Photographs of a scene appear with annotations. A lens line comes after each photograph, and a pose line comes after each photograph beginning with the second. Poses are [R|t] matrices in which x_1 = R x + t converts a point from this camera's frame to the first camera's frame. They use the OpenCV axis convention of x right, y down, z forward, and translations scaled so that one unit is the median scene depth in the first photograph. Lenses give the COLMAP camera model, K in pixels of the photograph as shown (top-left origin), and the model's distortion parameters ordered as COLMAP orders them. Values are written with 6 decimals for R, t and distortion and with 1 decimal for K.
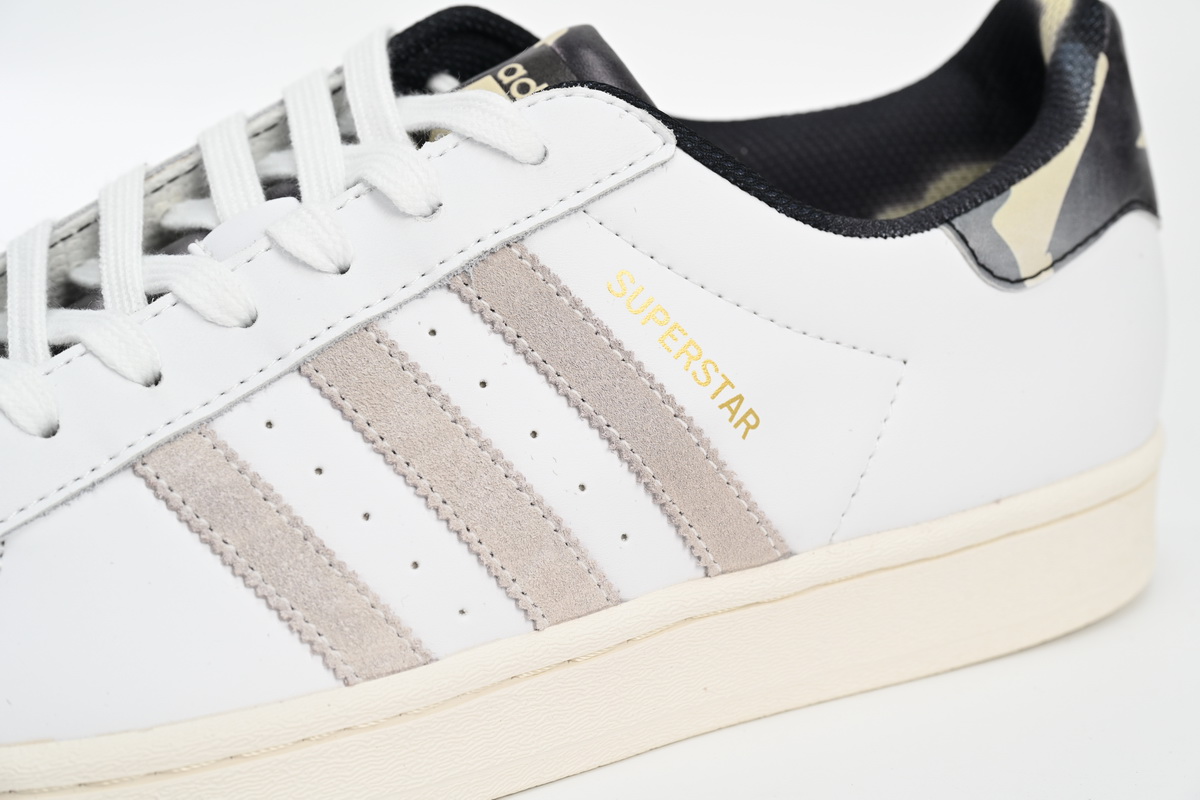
lens RADIAL K [[2298.6, 0, 604.0], [0, 2298.6, 402.4], [0, 0, 1]] dist [-0.005521, 0.000000]
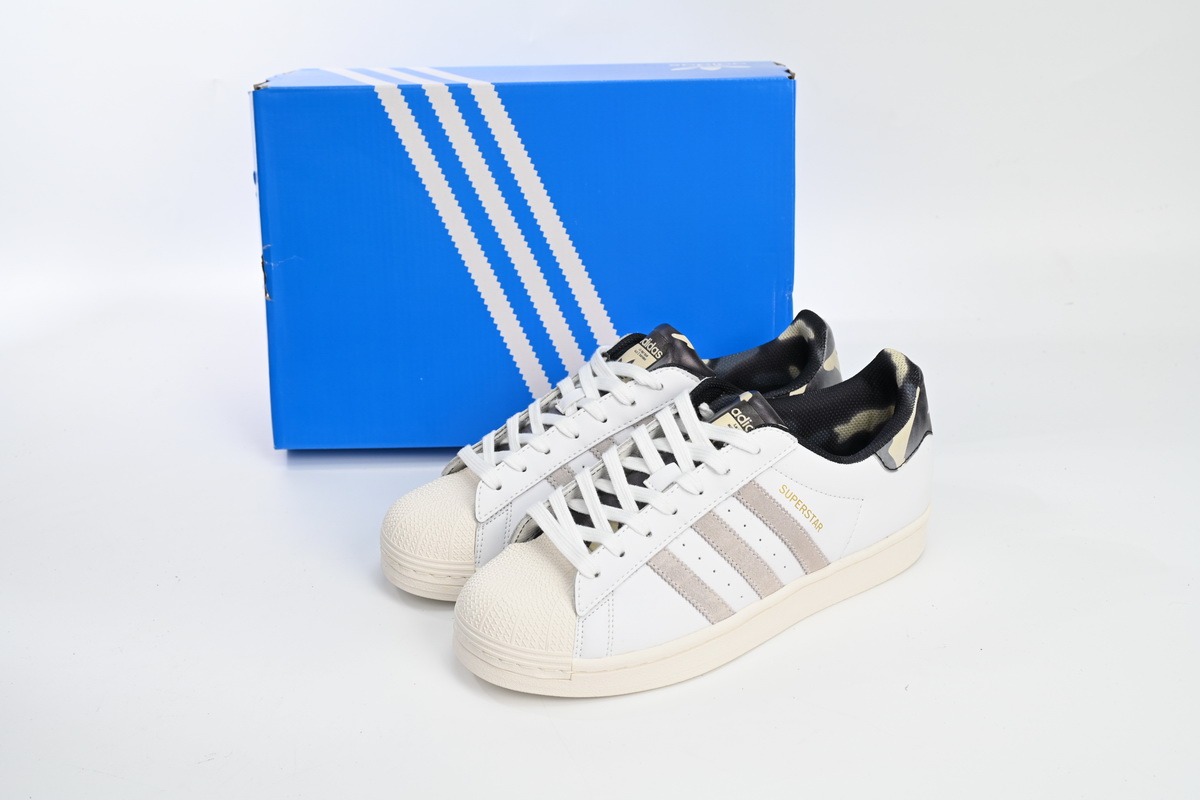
lens RADIAL K [[1439.4, 0, 602.5], [0, 1439.4, 402.7], [0, 0, 1]] dist [-0.017750, 0.000000]
pose [[0.990512, -0.047087, 0.129111, -0.493404], [0.029020, 0.989951, 0.138399, -0.454882], [-0.134330, -0.133339, 0.981925, -0.902414]]
